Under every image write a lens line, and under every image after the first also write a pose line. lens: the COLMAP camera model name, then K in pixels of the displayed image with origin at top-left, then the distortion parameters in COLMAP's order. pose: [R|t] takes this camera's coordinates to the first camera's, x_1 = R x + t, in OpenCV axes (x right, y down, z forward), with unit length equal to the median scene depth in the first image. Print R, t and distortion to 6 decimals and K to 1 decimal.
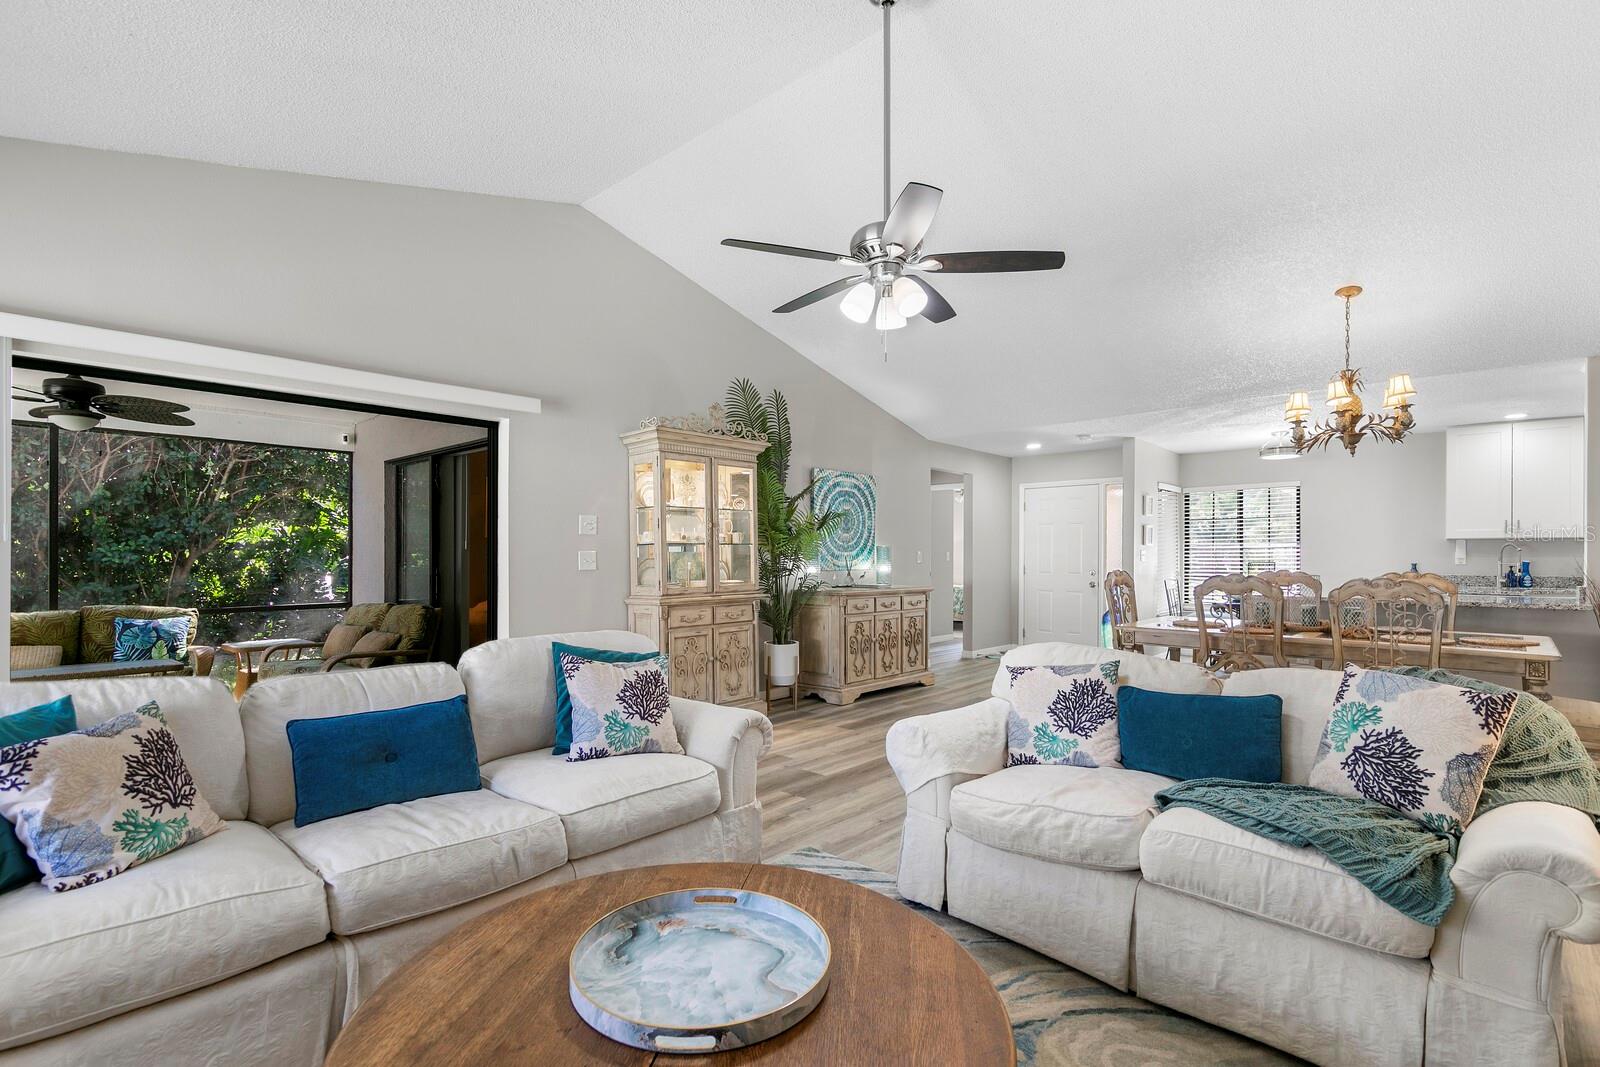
lens RADIAL K [[749.1, 0, 793.5], [0, 749.1, 543.0], [0, 0, 1]] dist [0.000263, 0.000114]
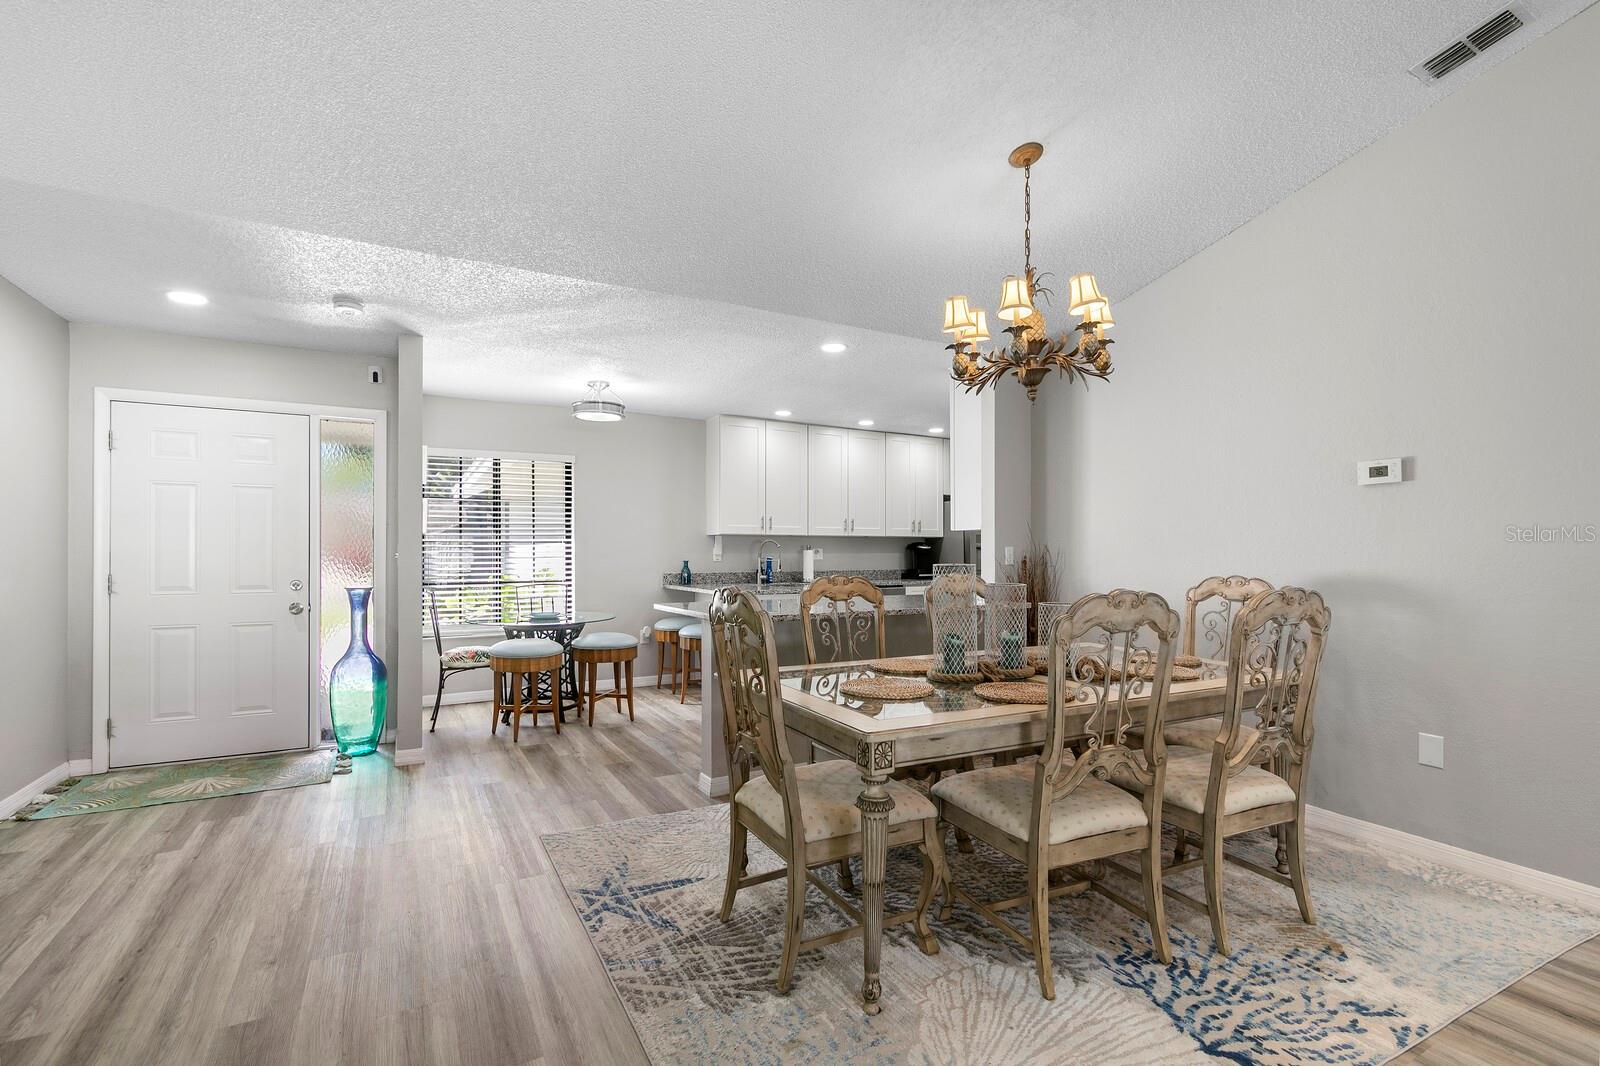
lens RADIAL K [[720.7, 0, 793.0], [0, 720.7, 536.5], [0, 0, 1]] dist [-0.001206, -0.000069]
pose [[0.321542, 0.019202, 0.946700, 0.052948], [-0.012185, 0.999795, -0.016140, 0.011236], [-0.946817, -0.006346, 0.321711, 0.638547]]
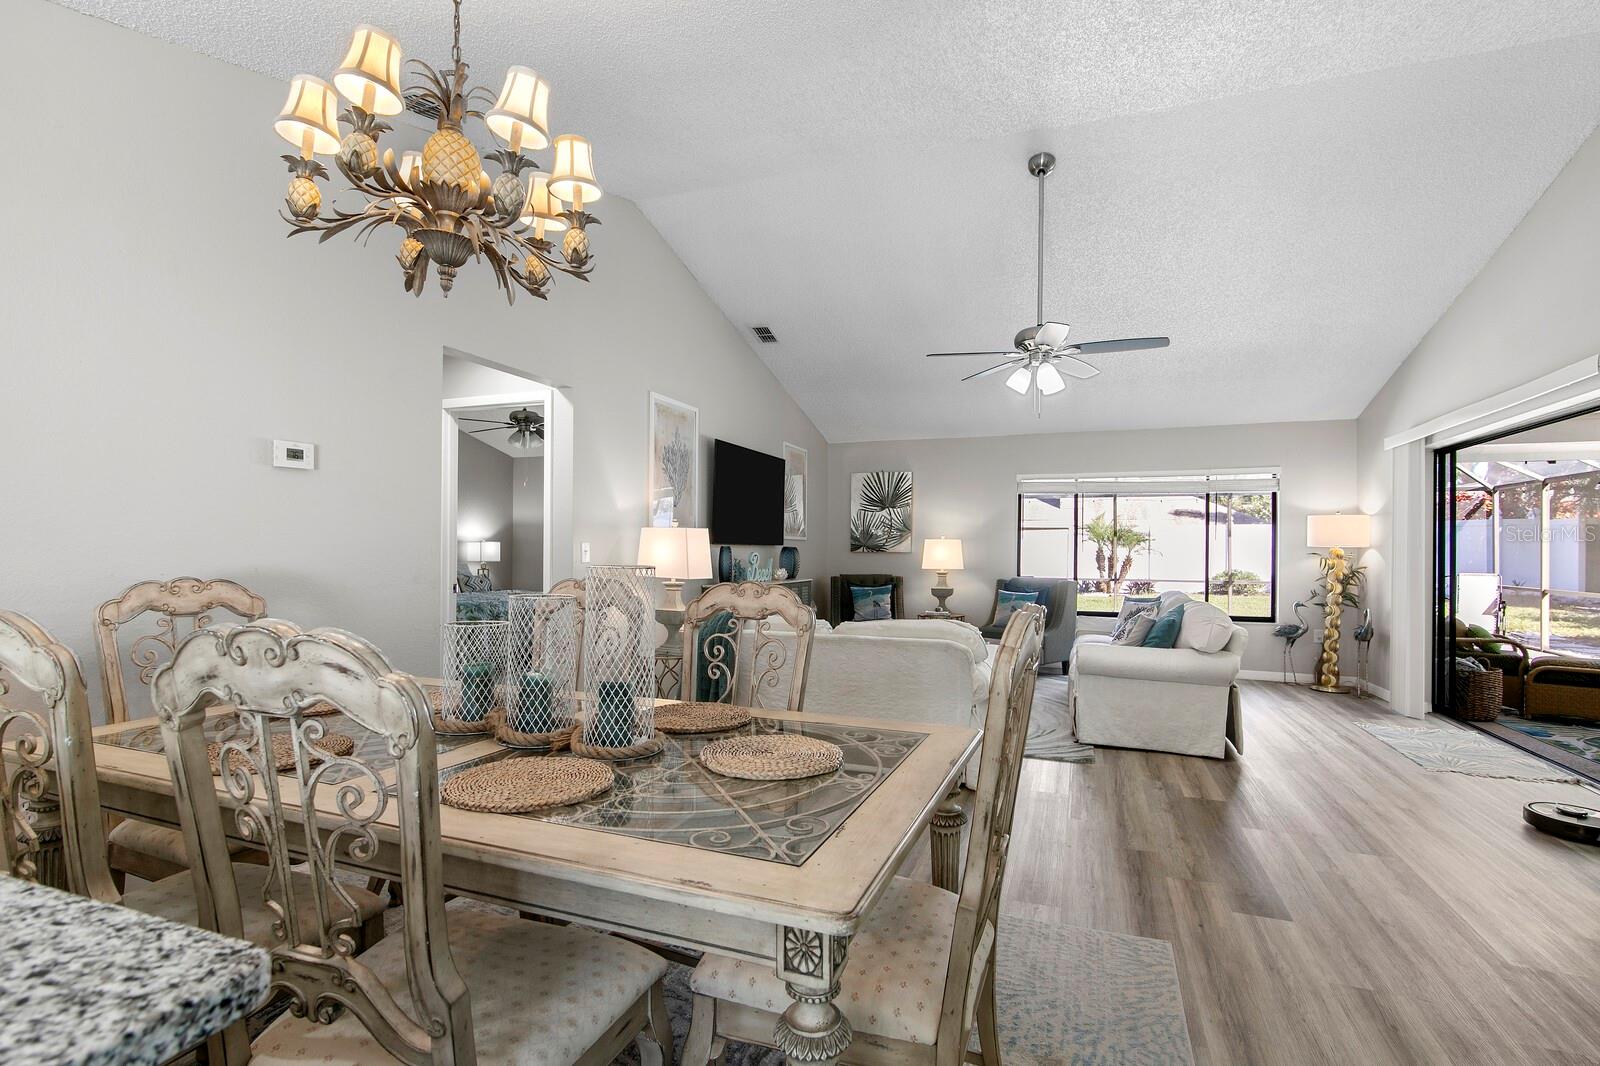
lens RADIAL K [[754.3, 0, 808.0], [0, 754.3, 549.0], [0, 0, 1]] dist [0.001006, -0.000456]
pose [[-0.925547, -0.011629, -0.378455, 0.452535], [-0.006463, 0.999868, -0.014918, 0.016236], [0.378579, -0.011361, -0.925499, 0.913395]]
